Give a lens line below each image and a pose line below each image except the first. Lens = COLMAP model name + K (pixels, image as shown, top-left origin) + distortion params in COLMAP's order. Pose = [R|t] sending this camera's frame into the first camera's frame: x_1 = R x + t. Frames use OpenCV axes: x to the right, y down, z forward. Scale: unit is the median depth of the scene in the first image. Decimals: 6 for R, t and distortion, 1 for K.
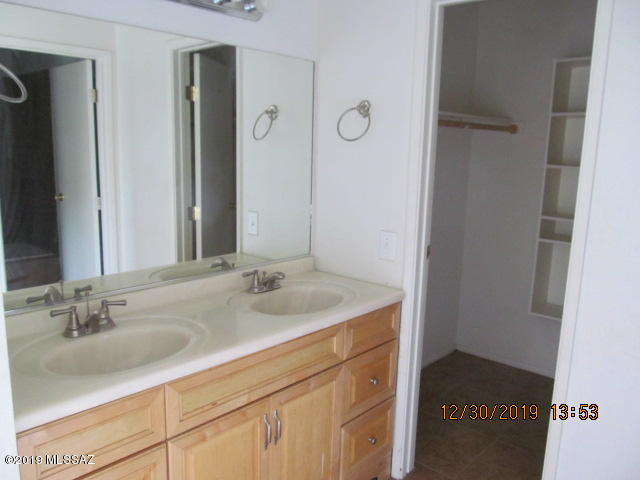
lens RADIAL K [[524.5, 0, 320.0], [0, 524.5, 240.0], [0, 0, 1]] dist [-0.010601, -0.005000]
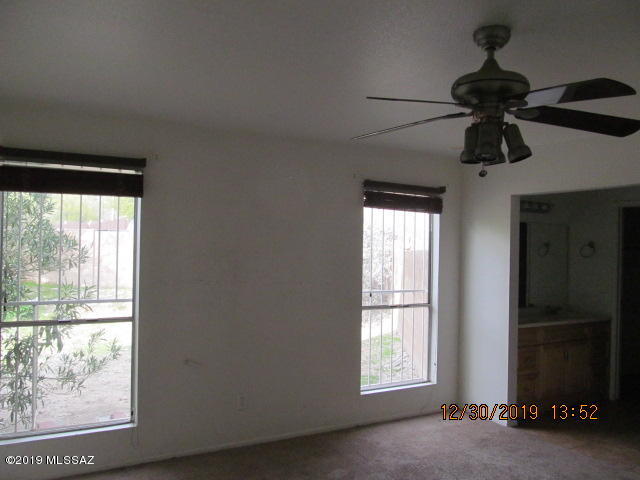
lens RADIAL K [[524.5, 0, 320.0], [0, 524.5, 240.0], [0, 0, 1]] dist [-0.010601, -0.005000]
pose [[0.950764, -0.014082, -0.309596, -0.383701], [-0.046031, 0.981470, -0.186004, 0.266788], [0.306479, 0.191097, 0.932498, -1.805172]]
